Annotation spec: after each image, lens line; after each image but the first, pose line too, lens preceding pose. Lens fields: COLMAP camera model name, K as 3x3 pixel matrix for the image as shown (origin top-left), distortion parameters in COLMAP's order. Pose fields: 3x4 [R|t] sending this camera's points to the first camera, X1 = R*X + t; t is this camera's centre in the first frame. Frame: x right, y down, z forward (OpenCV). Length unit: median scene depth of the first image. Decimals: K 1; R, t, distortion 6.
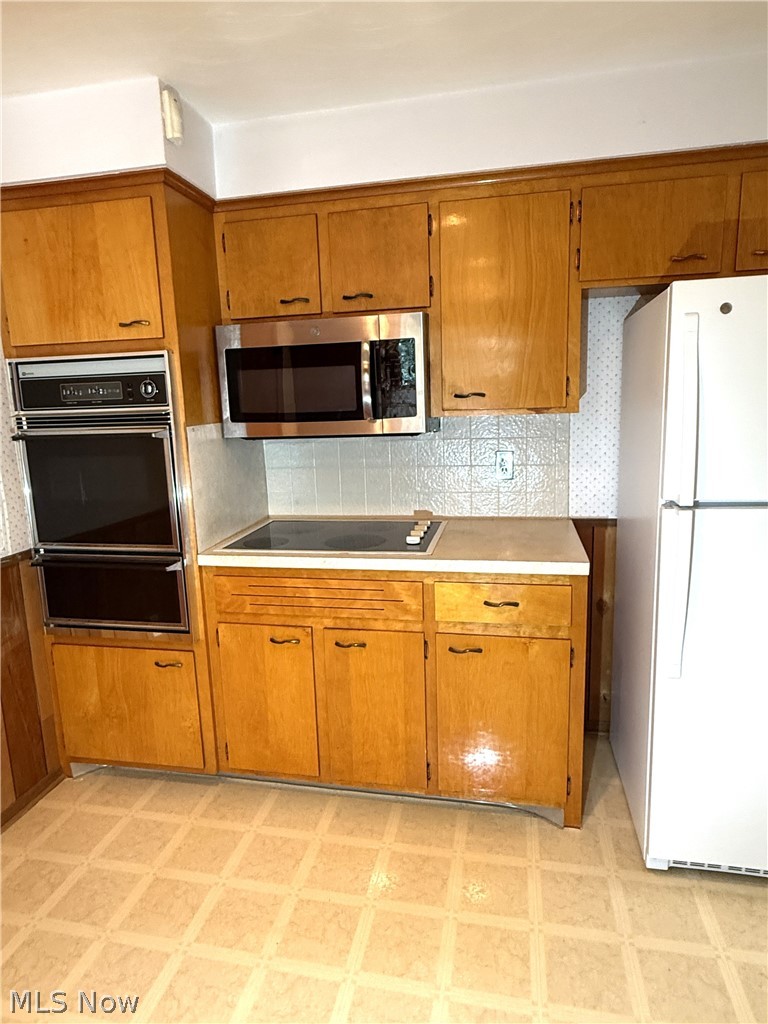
lens RADIAL K [[608.5, 0, 384.0], [0, 608.5, 512.0], [0, 0, 1]] dist [0.004114, 0.000697]
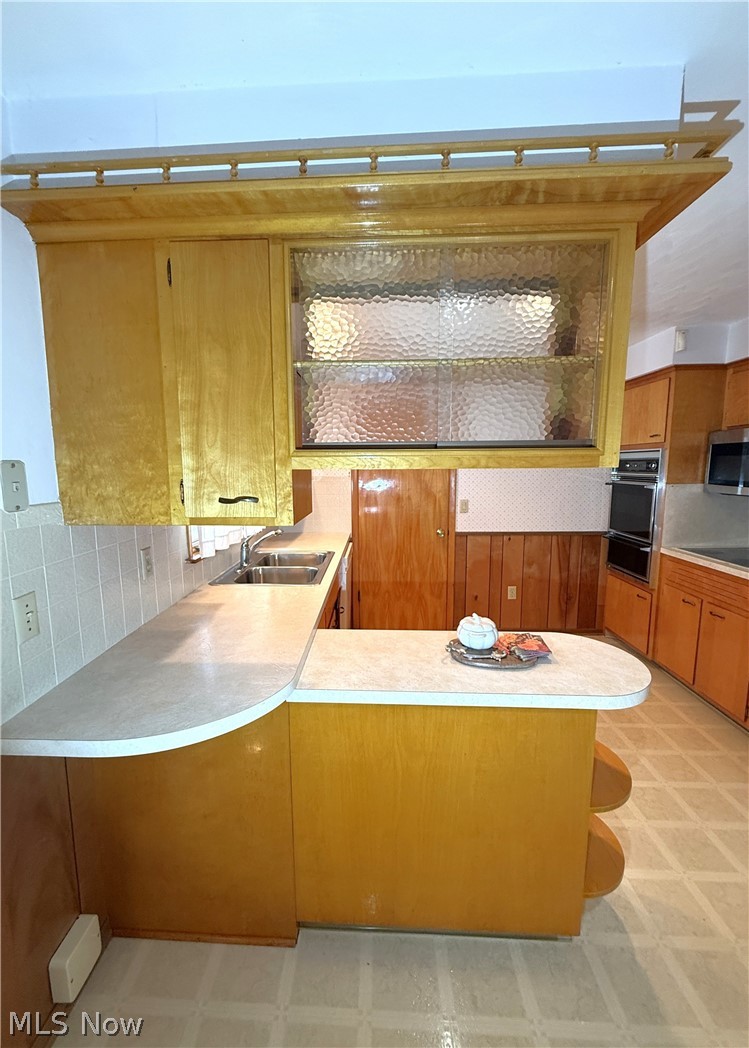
lens RADIAL K [[428.7, 0, 374.5], [0, 428.7, 524.0], [0, 0, 1]] dist [0.000044, 0.000002]
pose [[0.194527, 0.160690, -0.967646, 0.878264], [-0.173896, 0.976514, 0.127204, -0.020636], [0.965360, 0.143525, 0.217902, -0.241025]]
